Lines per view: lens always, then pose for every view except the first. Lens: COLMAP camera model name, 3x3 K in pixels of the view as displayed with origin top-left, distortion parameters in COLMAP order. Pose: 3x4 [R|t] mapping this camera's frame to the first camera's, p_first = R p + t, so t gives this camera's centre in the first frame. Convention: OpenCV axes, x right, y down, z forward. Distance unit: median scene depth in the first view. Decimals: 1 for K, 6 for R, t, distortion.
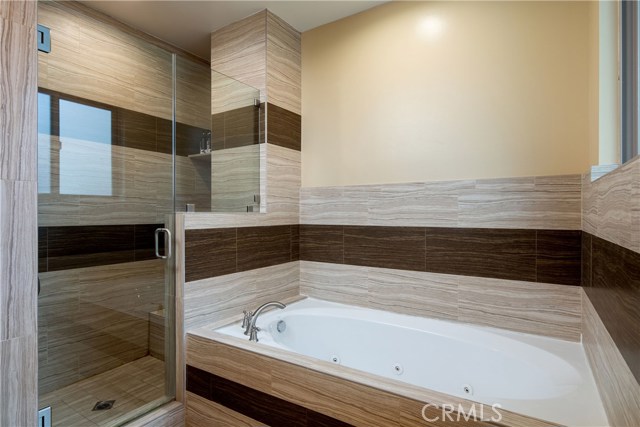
lens RADIAL K [[325.6, 0, 322.7], [0, 325.6, 212.9], [0, 0, 1]] dist [0.005185, -0.001987]
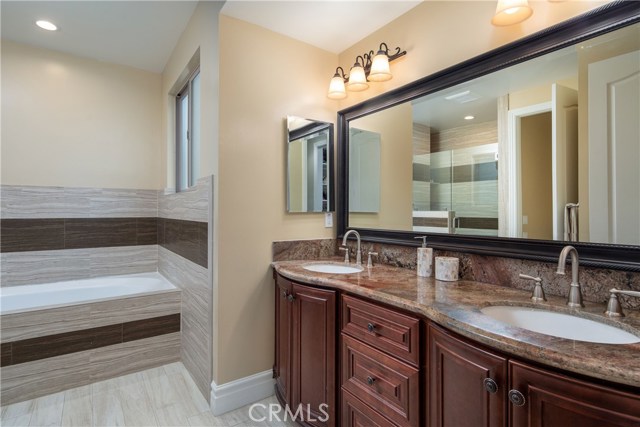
lens RADIAL K [[325.6, 0, 321.5], [0, 325.6, 210.2], [0, 0, 1]] dist [0.005185, -0.001987]
pose [[0.332482, -0.000563, 0.943109, -0.691665], [-0.005014, 0.999985, 0.002365, -0.000848], [-0.943096, -0.005514, 0.332474, -0.567114]]
